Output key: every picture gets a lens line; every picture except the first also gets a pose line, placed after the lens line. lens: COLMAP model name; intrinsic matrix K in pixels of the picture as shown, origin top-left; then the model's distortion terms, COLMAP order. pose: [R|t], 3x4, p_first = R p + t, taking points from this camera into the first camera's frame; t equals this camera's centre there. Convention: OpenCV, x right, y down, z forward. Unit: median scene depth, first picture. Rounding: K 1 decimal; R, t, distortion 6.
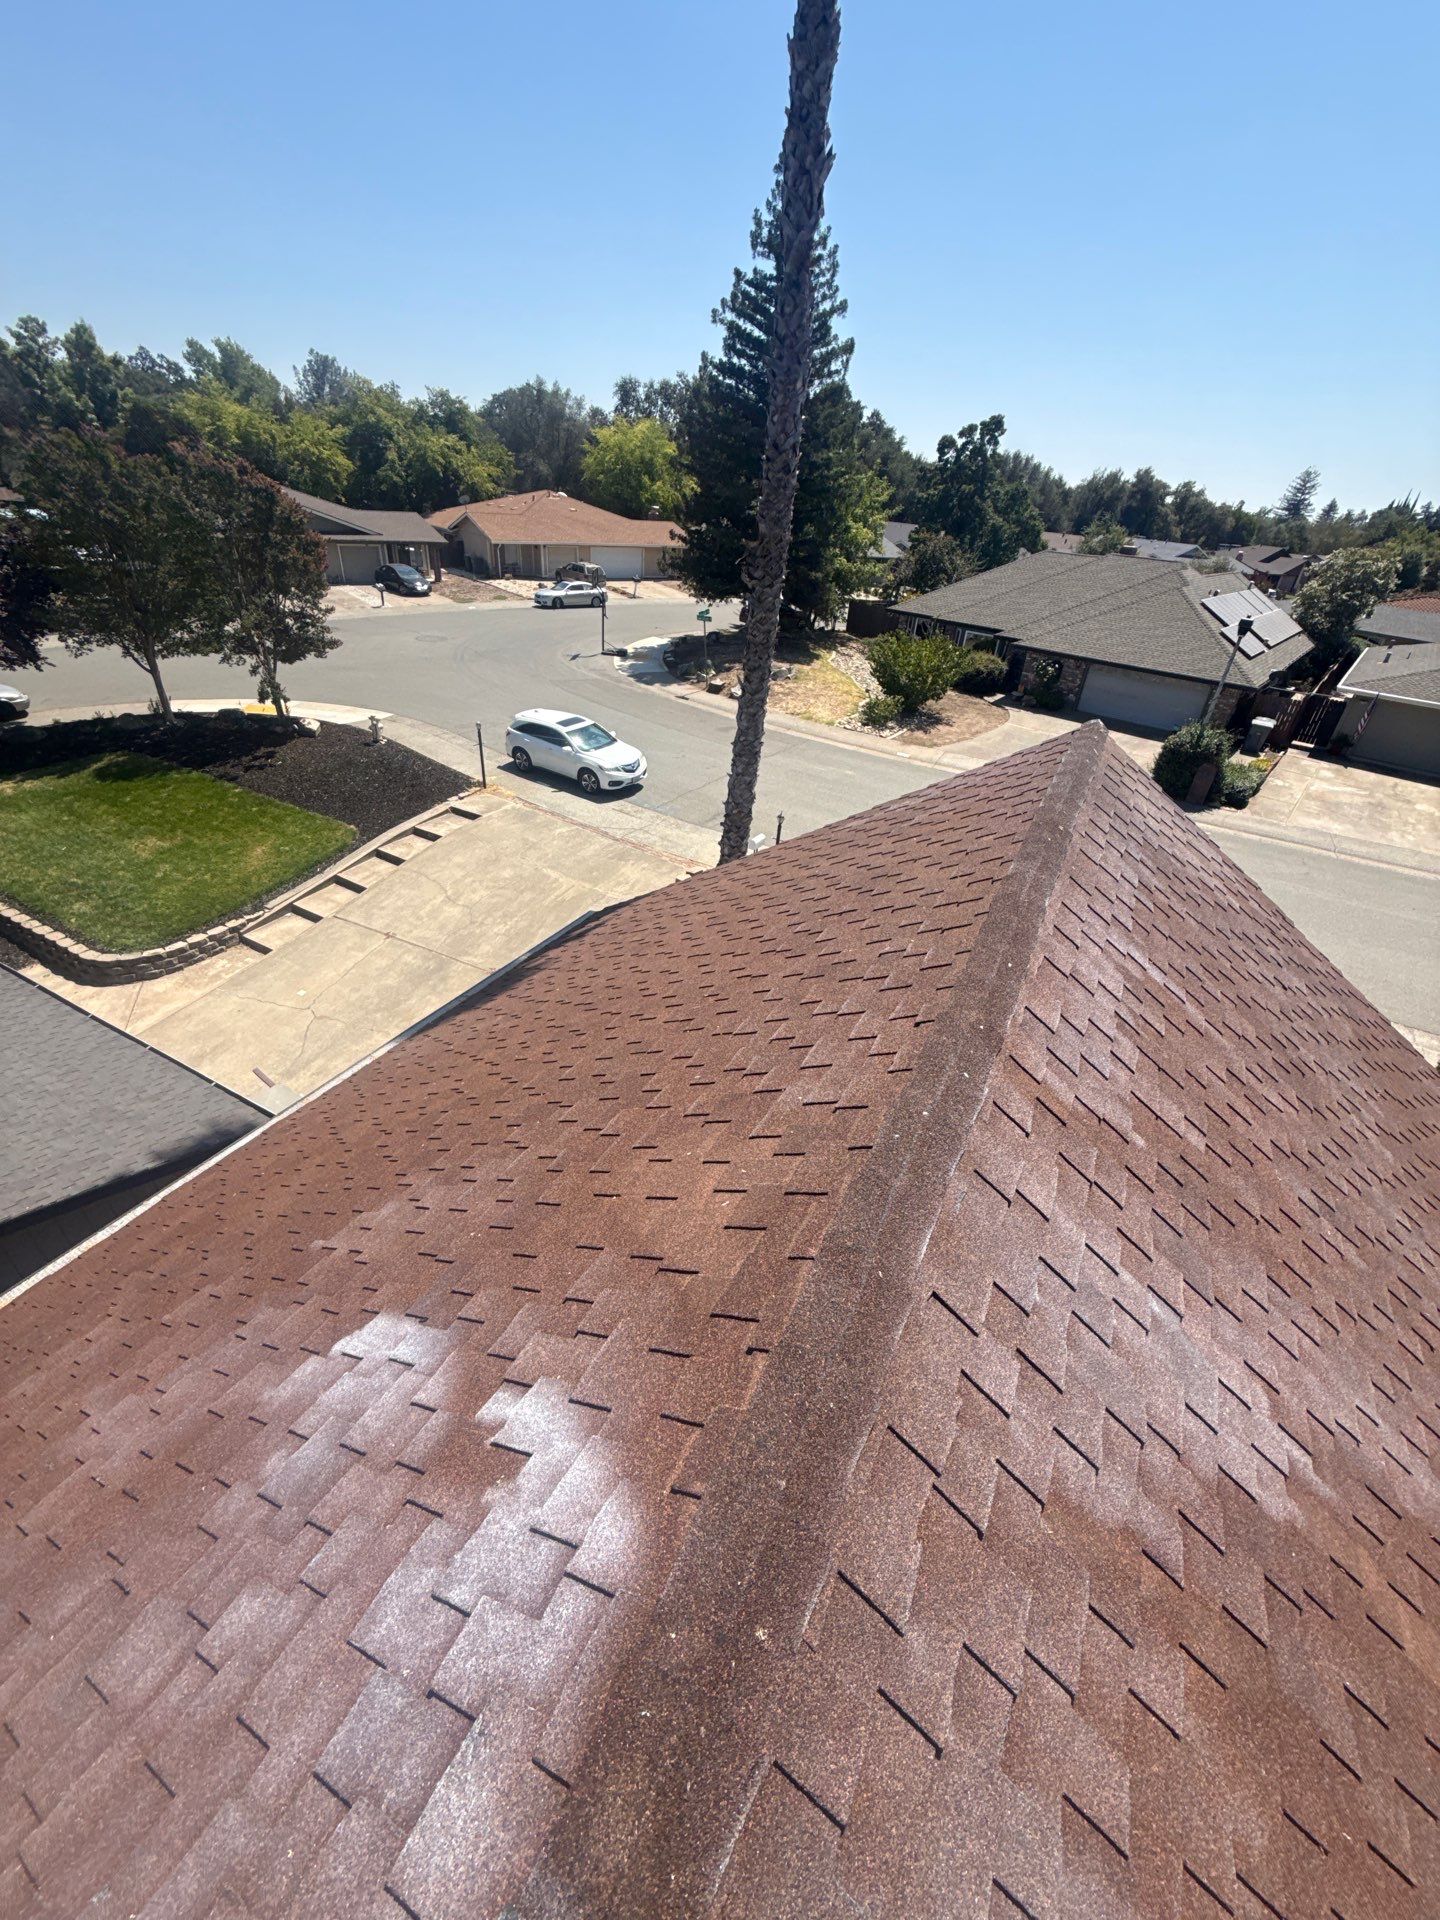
lens RADIAL K [[757.8, 0, 728.2], [0, 757.8, 959.3], [0, 0, 1]] dist [0.005312, -0.000609]
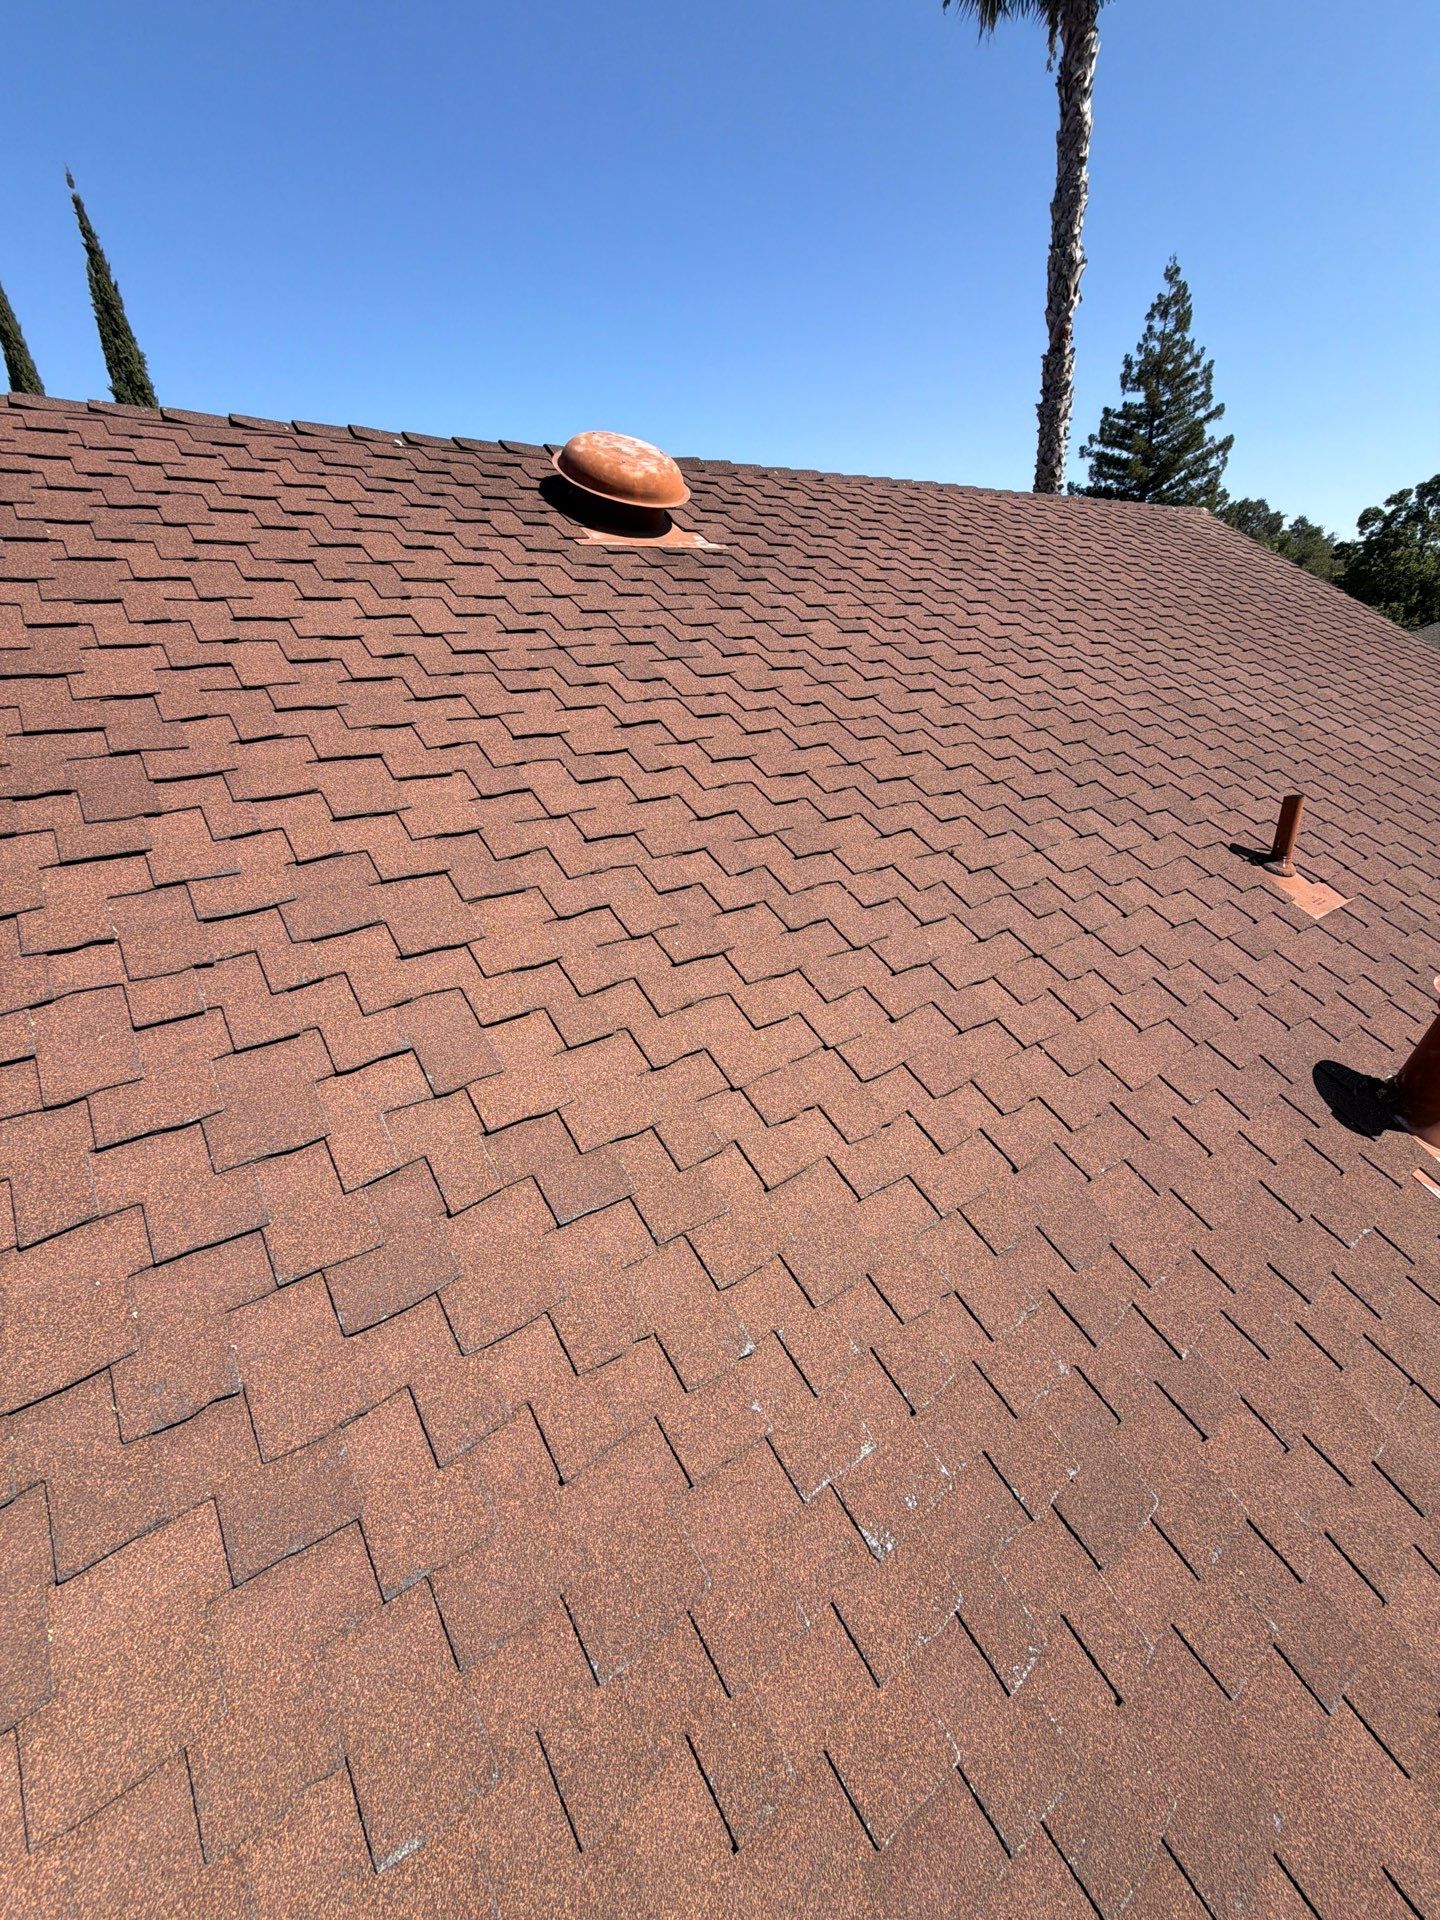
lens RADIAL K [[757.8, 0, 727.5], [0, 757.8, 962.9], [0, 0, 1]] dist [0.005312, -0.000609]
pose [[0.890813, 0.036690, -0.452886, 0.064320], [-0.116407, 0.981898, -0.149421, 0.145867], [0.439206, 0.185825, 0.878958, -0.084558]]
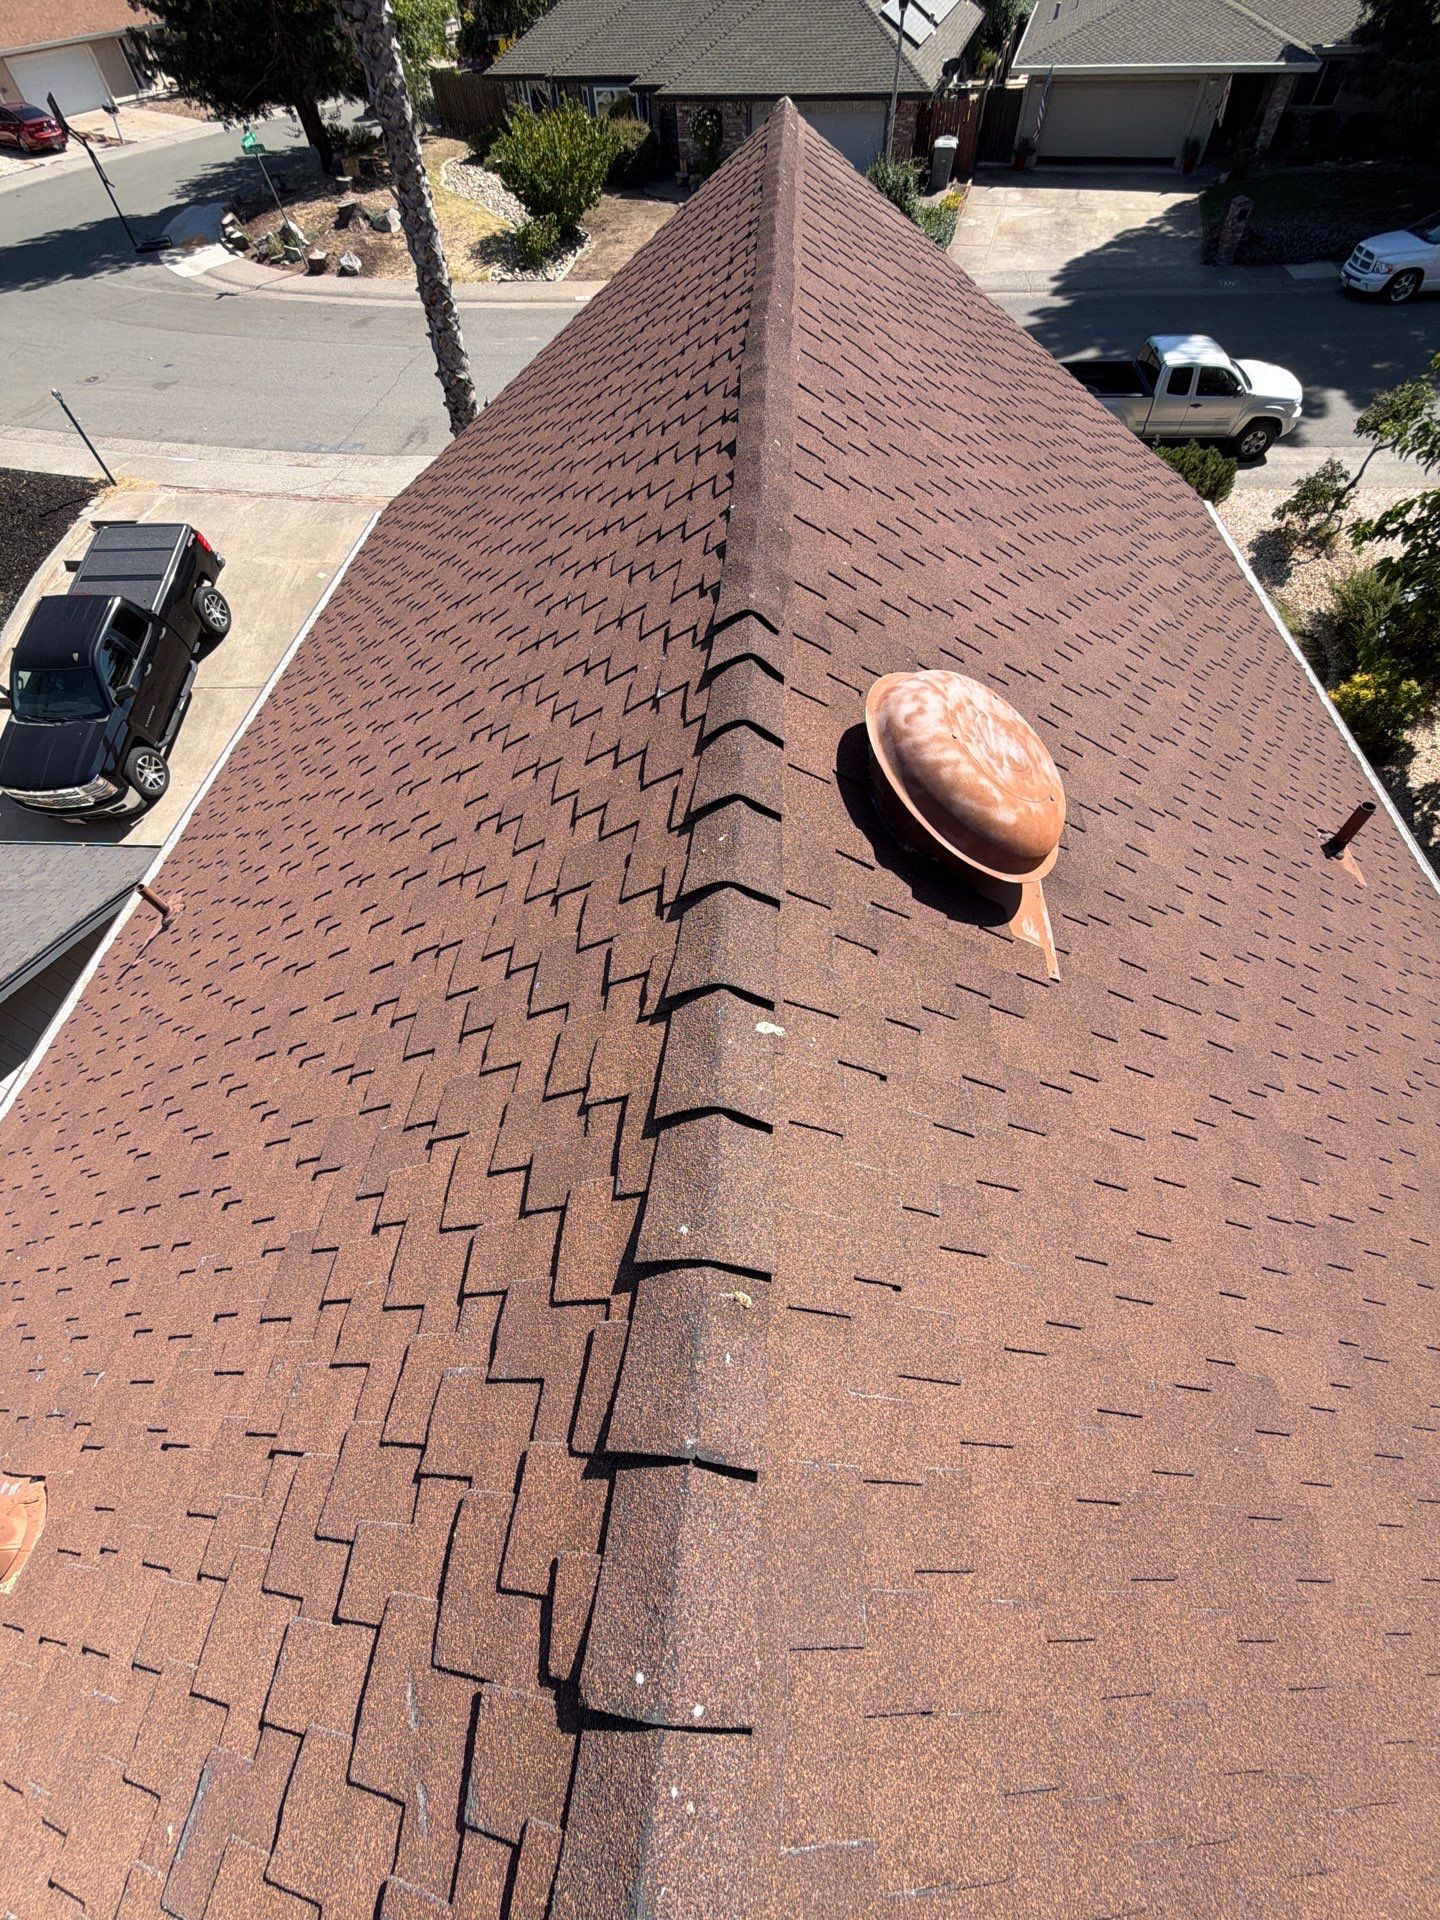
lens RADIAL K [[757.8, 0, 720.8], [0, 757.8, 953.4], [0, 0, 1]] dist [0.005312, -0.000609]
pose [[0.908025, -0.396455, 0.135330, -0.034859], [0.307467, 0.850132, 0.427480, 0.036592], [-0.284525, -0.346553, 0.893838, -0.055662]]
